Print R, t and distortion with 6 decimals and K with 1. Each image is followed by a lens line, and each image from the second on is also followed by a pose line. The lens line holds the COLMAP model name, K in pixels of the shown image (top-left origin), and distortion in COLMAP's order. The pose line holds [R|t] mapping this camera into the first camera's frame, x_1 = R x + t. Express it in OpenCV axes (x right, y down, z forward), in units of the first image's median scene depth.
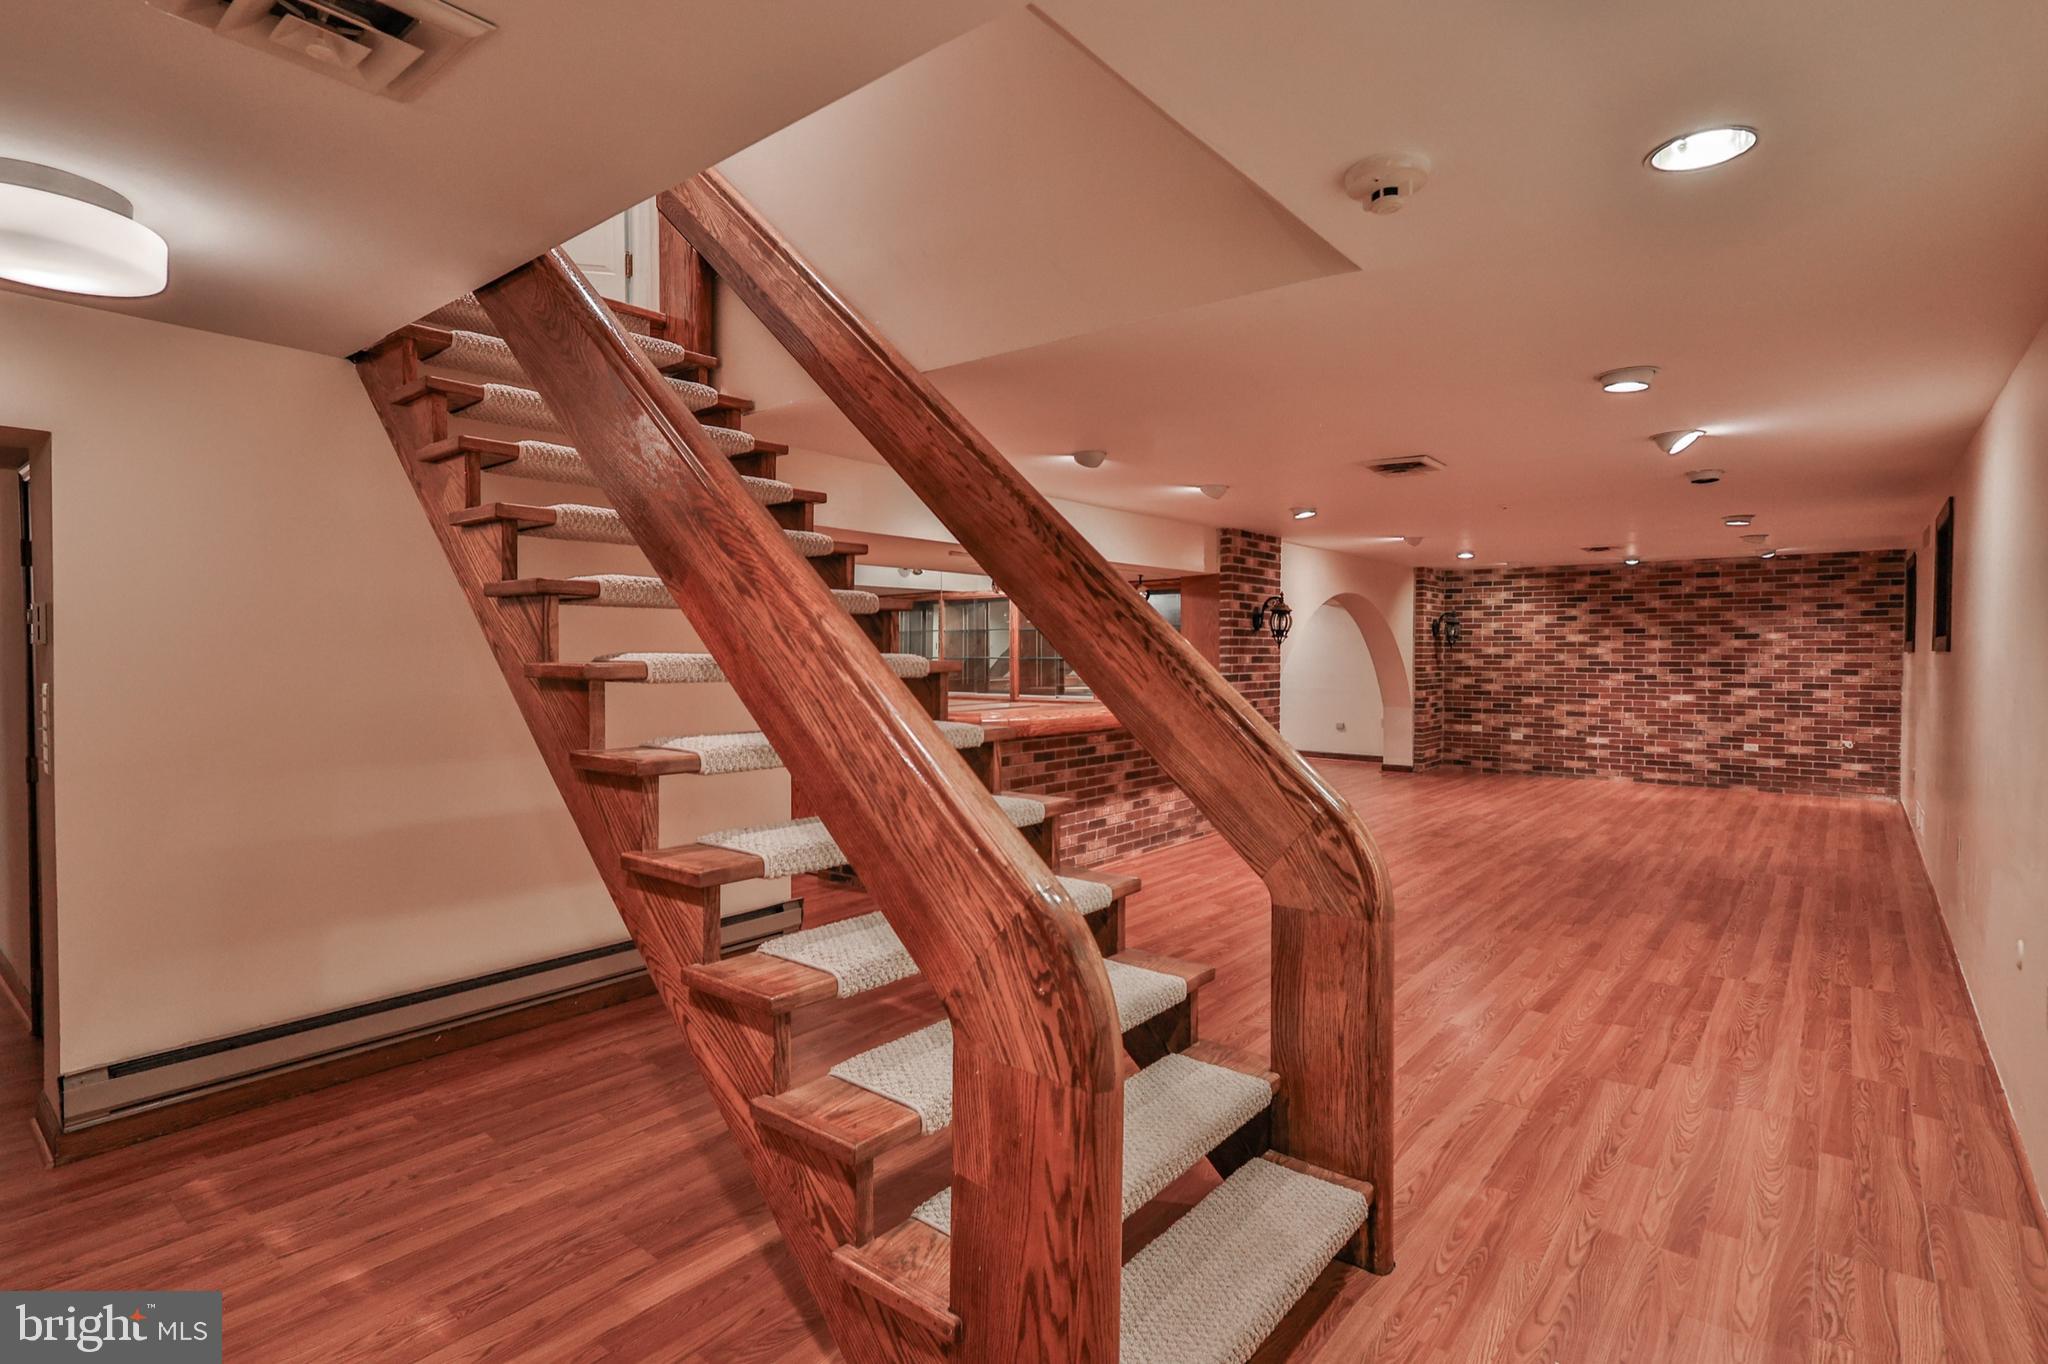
lens RADIAL K [[1022.9, 0, 1042.0], [0, 1022.9, 681.7], [0, 0, 1]] dist [0.001426, 0.000239]
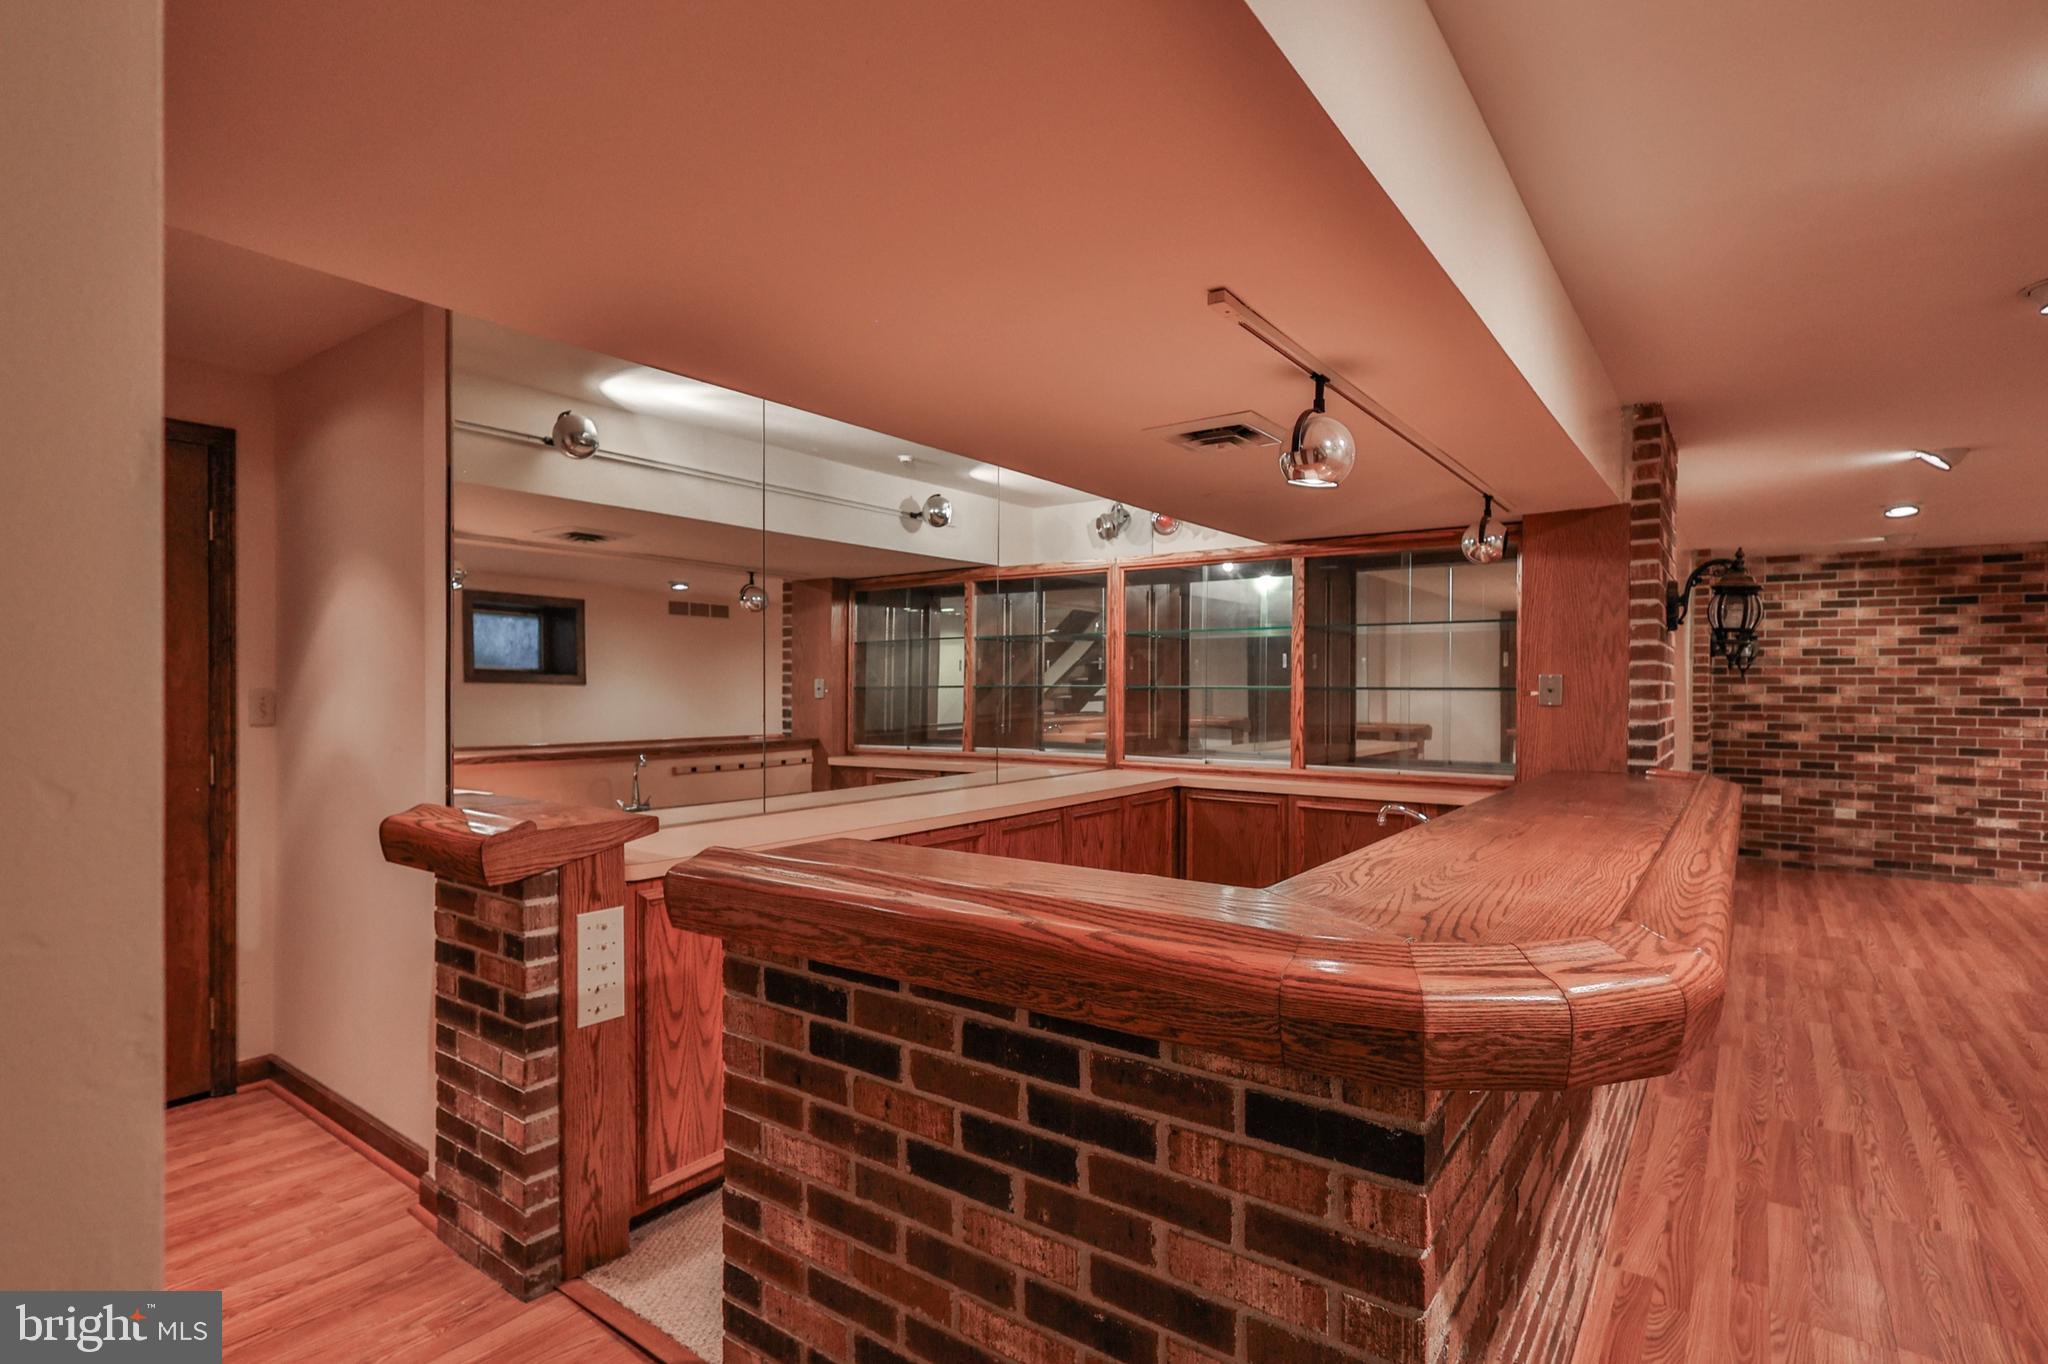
lens RADIAL K [[1022.9, 0, 1009.7], [0, 1022.9, 697.2], [0, 0, 1]] dist [0.001426, 0.000239]
pose [[0.999049, 0.007099, 0.043020, -0.091938], [-0.006290, 0.999801, -0.018917, -0.004611], [-0.043146, 0.018629, 0.998895, 0.390275]]
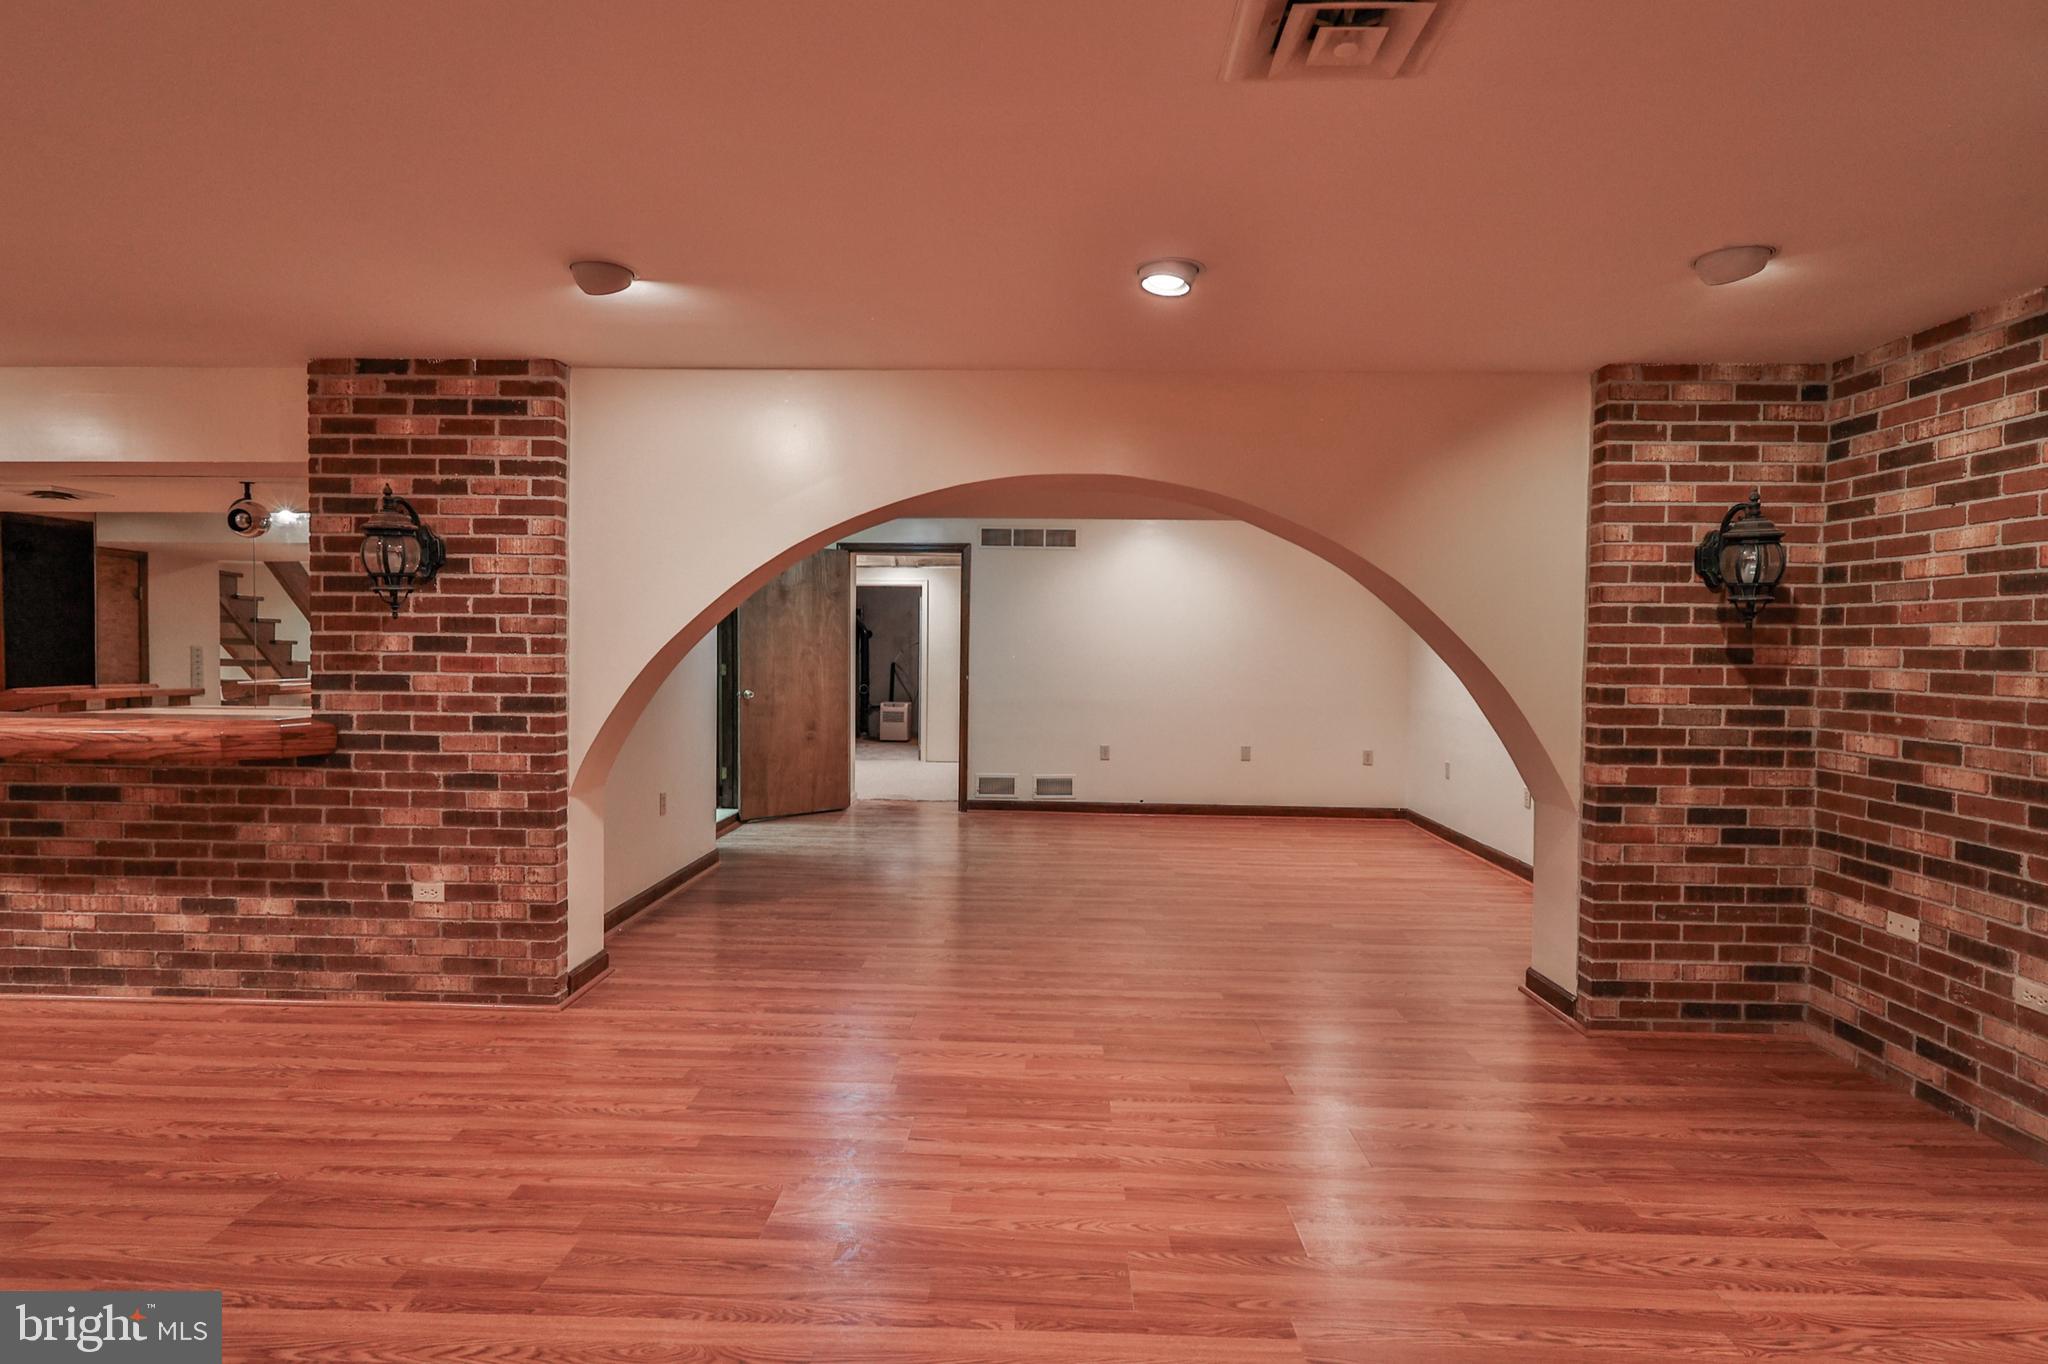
lens RADIAL K [[1022.9, 0, 1018.3], [0, 1022.9, 685.6], [0, 0, 1]] dist [0.001426, 0.000239]
pose [[0.593543, 0.037489, -0.803929, 0.528572], [-0.034863, 0.999174, 0.020854, -0.015862], [0.804047, 0.015650, 0.594360, 0.689518]]
